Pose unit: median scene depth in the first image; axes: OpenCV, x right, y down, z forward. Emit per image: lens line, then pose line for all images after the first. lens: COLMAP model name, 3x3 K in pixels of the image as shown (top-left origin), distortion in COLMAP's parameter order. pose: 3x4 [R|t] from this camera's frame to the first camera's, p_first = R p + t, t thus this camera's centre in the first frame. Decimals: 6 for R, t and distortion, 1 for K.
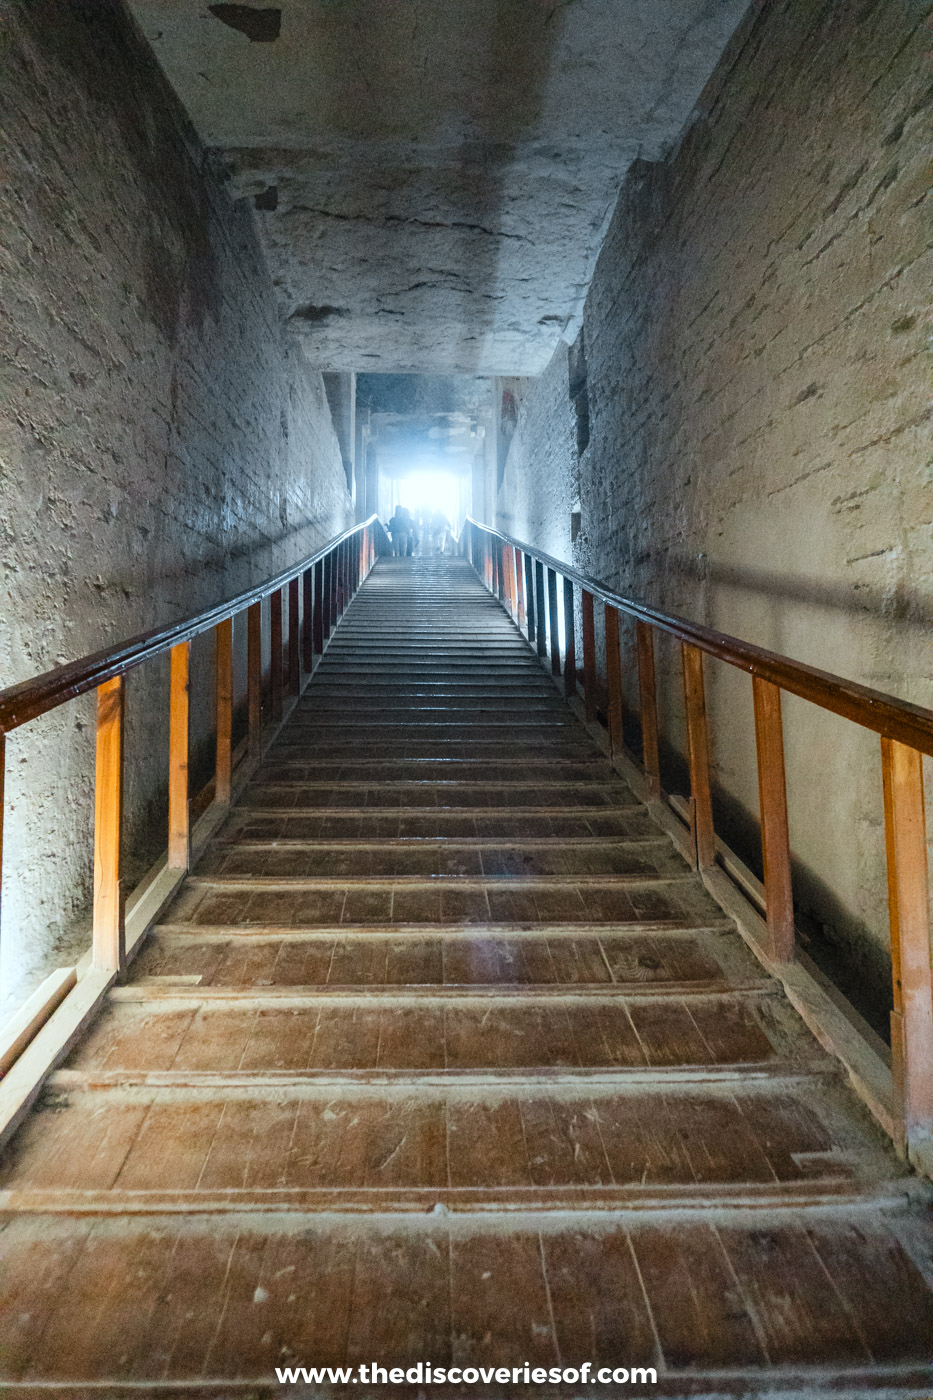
lens RADIAL K [[937.1, 0, 470.4], [0, 937.1, 695.5], [0, 0, 1]] dist [-0.009957, 0.003133]
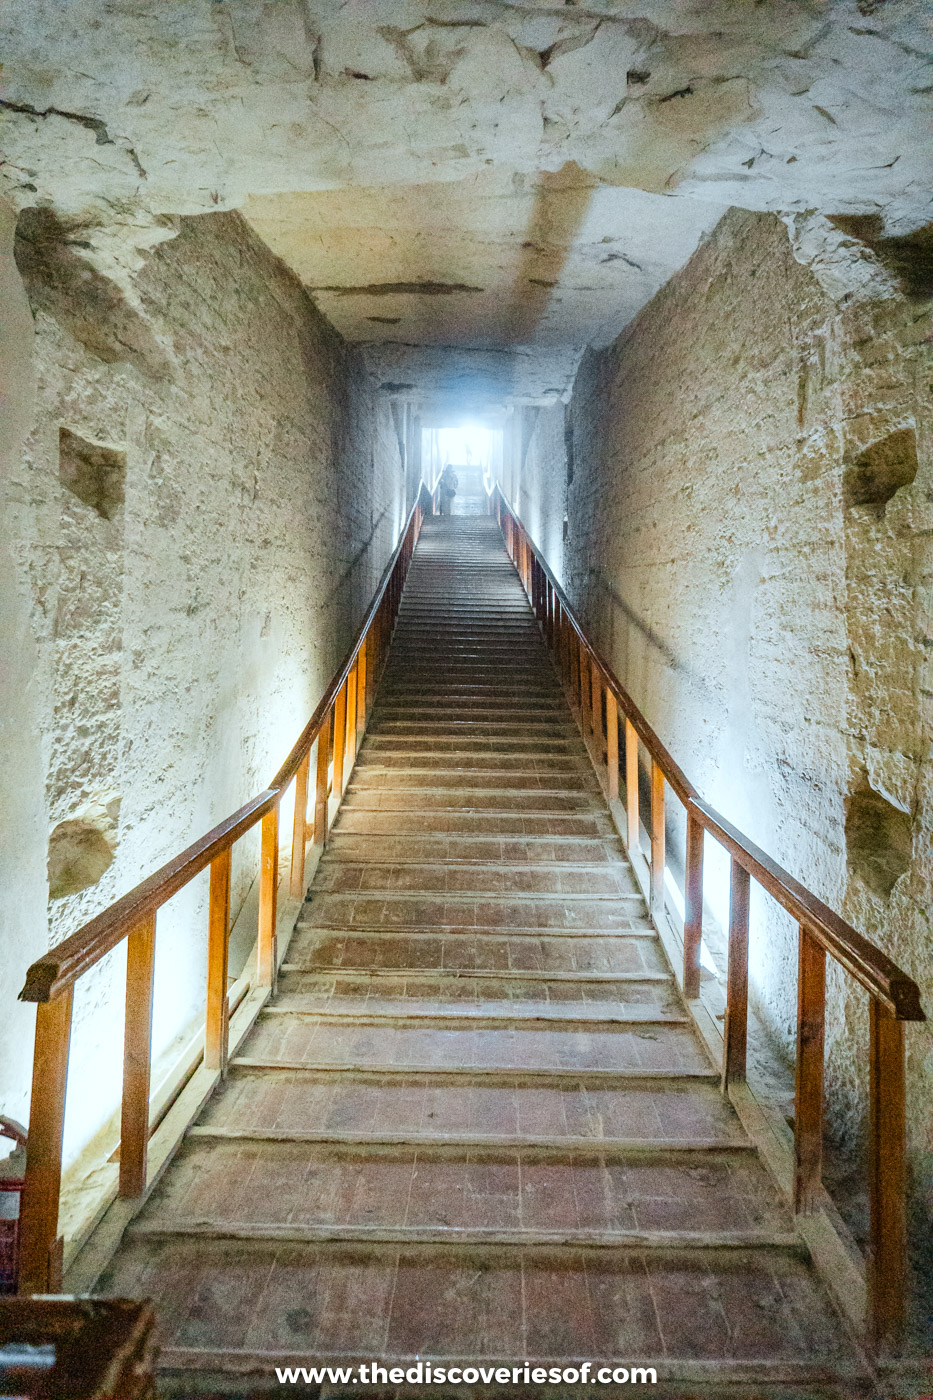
lens RADIAL K [[937.1, 0, 466.3], [0, 937.1, 698.5], [0, 0, 1]] dist [-0.009957, 0.003133]
pose [[0.999128, 0.019729, -0.036808, 0.027070], [-0.016467, 0.996080, 0.086909, -0.074895], [0.038378, -0.086227, 0.995536, -0.949450]]
